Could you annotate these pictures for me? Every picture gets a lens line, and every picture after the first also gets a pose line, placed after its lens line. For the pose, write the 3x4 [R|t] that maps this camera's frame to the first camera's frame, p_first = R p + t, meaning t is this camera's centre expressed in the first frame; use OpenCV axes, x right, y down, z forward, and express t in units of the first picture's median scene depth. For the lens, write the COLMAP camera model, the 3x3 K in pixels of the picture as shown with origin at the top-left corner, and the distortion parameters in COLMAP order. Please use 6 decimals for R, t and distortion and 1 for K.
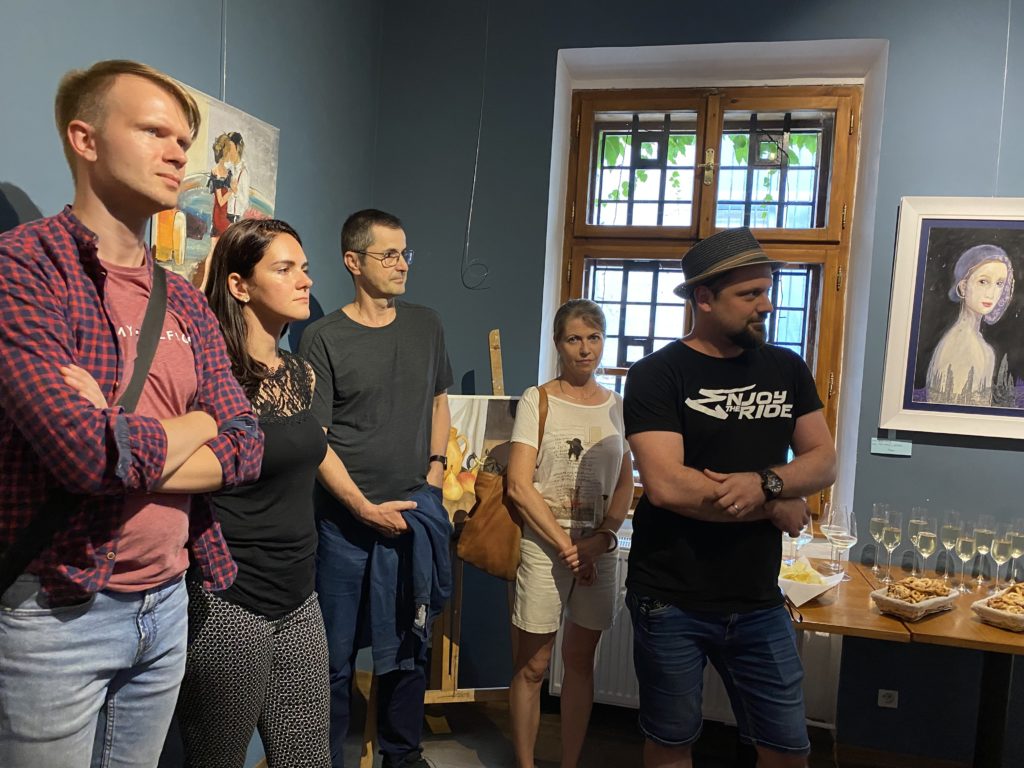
lens RADIAL K [[811.1, 0, 489.8], [0, 811.1, 382.4], [0, 0, 1]] dist [0.089106, -0.086013]
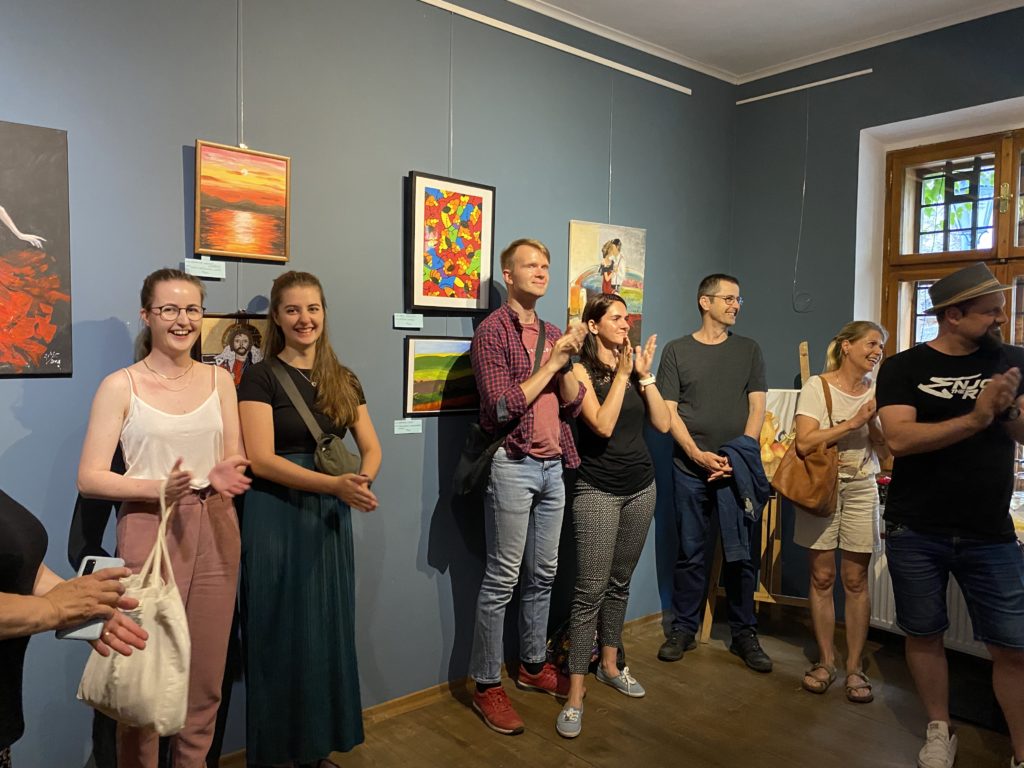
lens RADIAL K [[811.1, 0, 489.8], [0, 811.1, 382.4], [0, 0, 1]] dist [0.089106, -0.086013]
pose [[0.835378, -0.027596, -0.548983, 0.401403], [0.009195, 0.999301, -0.036239, 0.060089], [0.549599, 0.025225, 0.835047, -0.572455]]
